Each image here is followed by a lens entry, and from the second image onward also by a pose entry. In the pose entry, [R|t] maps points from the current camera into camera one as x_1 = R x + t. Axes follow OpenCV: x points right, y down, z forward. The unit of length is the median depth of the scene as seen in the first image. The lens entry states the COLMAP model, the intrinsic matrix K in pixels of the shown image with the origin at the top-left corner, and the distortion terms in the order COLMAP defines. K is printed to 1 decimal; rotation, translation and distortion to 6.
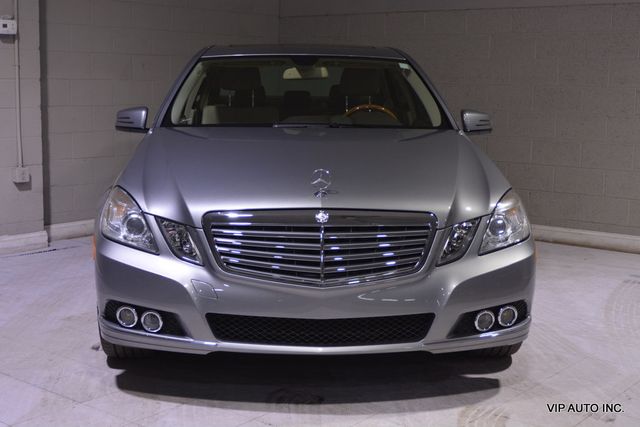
lens RADIAL K [[889.1, 0, 315.4], [0, 889.1, 211.9], [0, 0, 1]] dist [-0.021765, 0.000000]
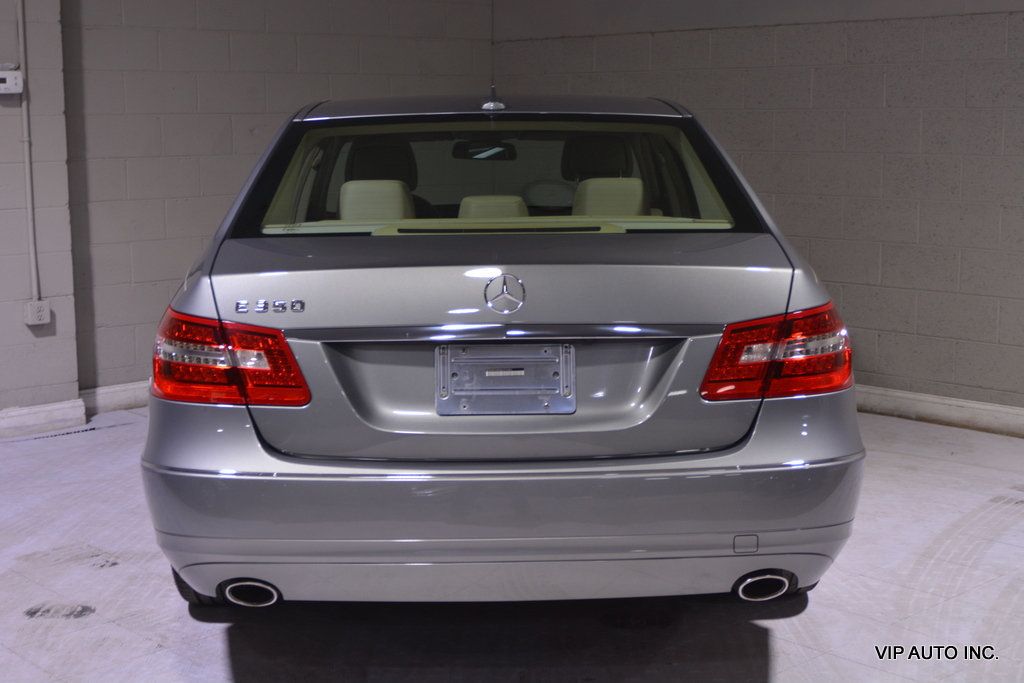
lens RADIAL K [[1422.6, 0, 512.1], [0, 1422.6, 342.1], [0, 0, 1]] dist [-0.021765, 0.000000]
pose [[0.990441, -0.000443, -0.137933, 0.145314], [0.002122, 0.999926, 0.012020, -0.031453], [0.137917, -0.012197, 0.990369, 0.035709]]
